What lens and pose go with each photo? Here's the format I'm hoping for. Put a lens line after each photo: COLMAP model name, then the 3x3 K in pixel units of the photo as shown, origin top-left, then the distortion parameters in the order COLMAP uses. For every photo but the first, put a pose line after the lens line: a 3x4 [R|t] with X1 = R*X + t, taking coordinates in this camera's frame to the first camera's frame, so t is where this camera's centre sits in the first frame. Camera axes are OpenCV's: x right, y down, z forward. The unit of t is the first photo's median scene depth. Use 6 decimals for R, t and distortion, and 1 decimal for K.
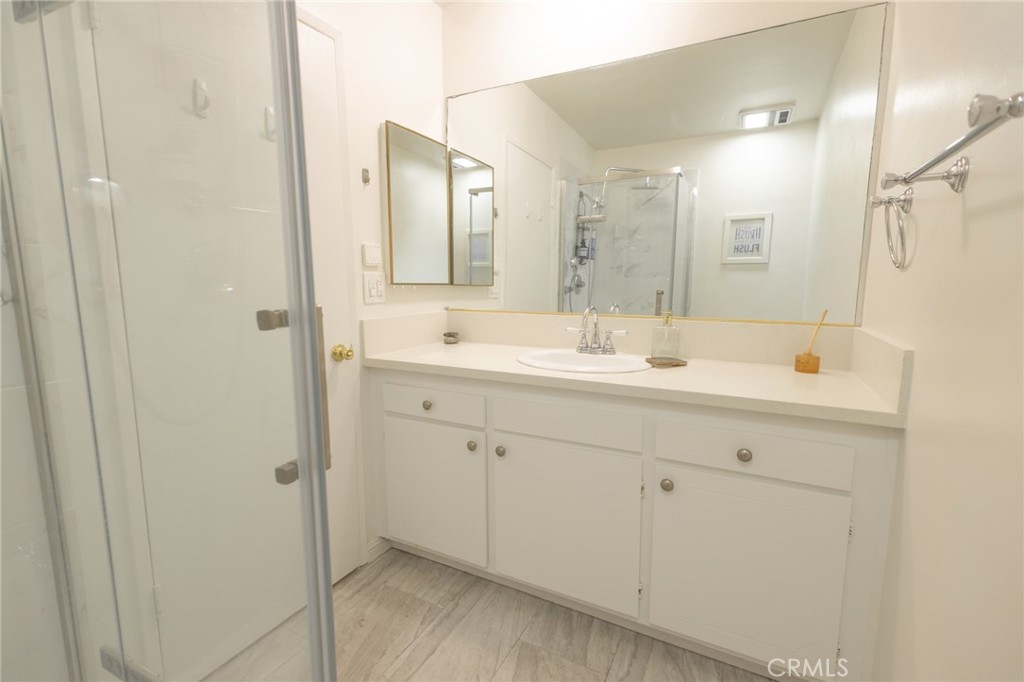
lens RADIAL K [[472.2, 0, 512.0], [0, 472.2, 341.0], [0, 0, 1]] dist [0.000986, 0.000079]
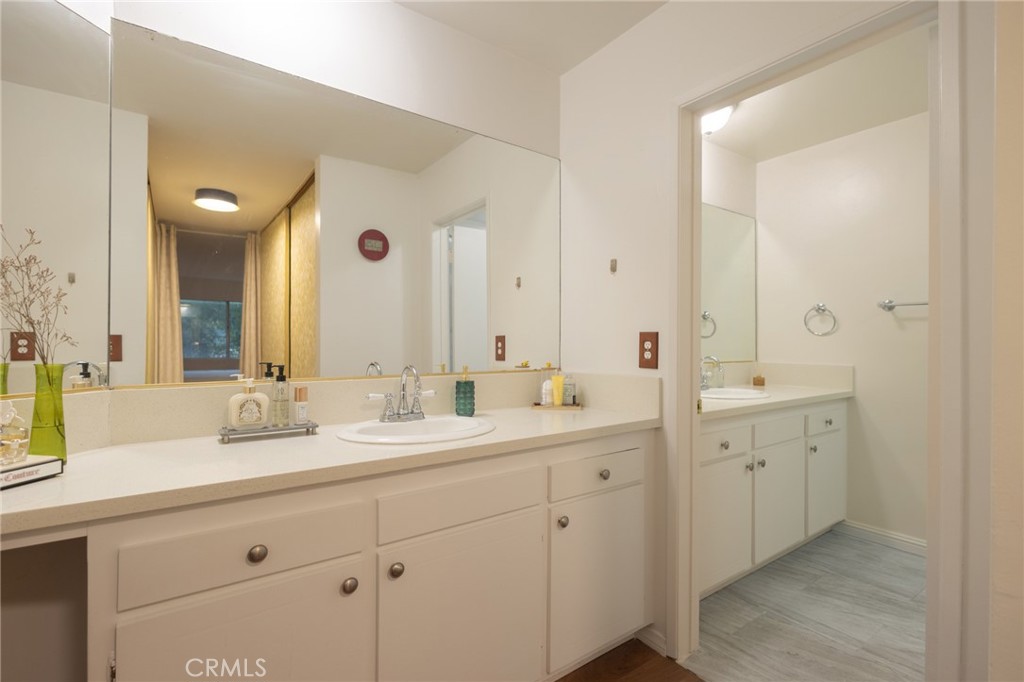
lens RADIAL K [[472.2, 0, 512.0], [0, 472.2, 341.0], [0, 0, 1]] dist [0.000986, 0.000079]
pose [[0.438375, 0.015137, 0.898665, -0.606330], [0.112896, 0.991012, -0.071764, -0.036633], [-0.891674, 0.132915, 0.432726, 0.392975]]
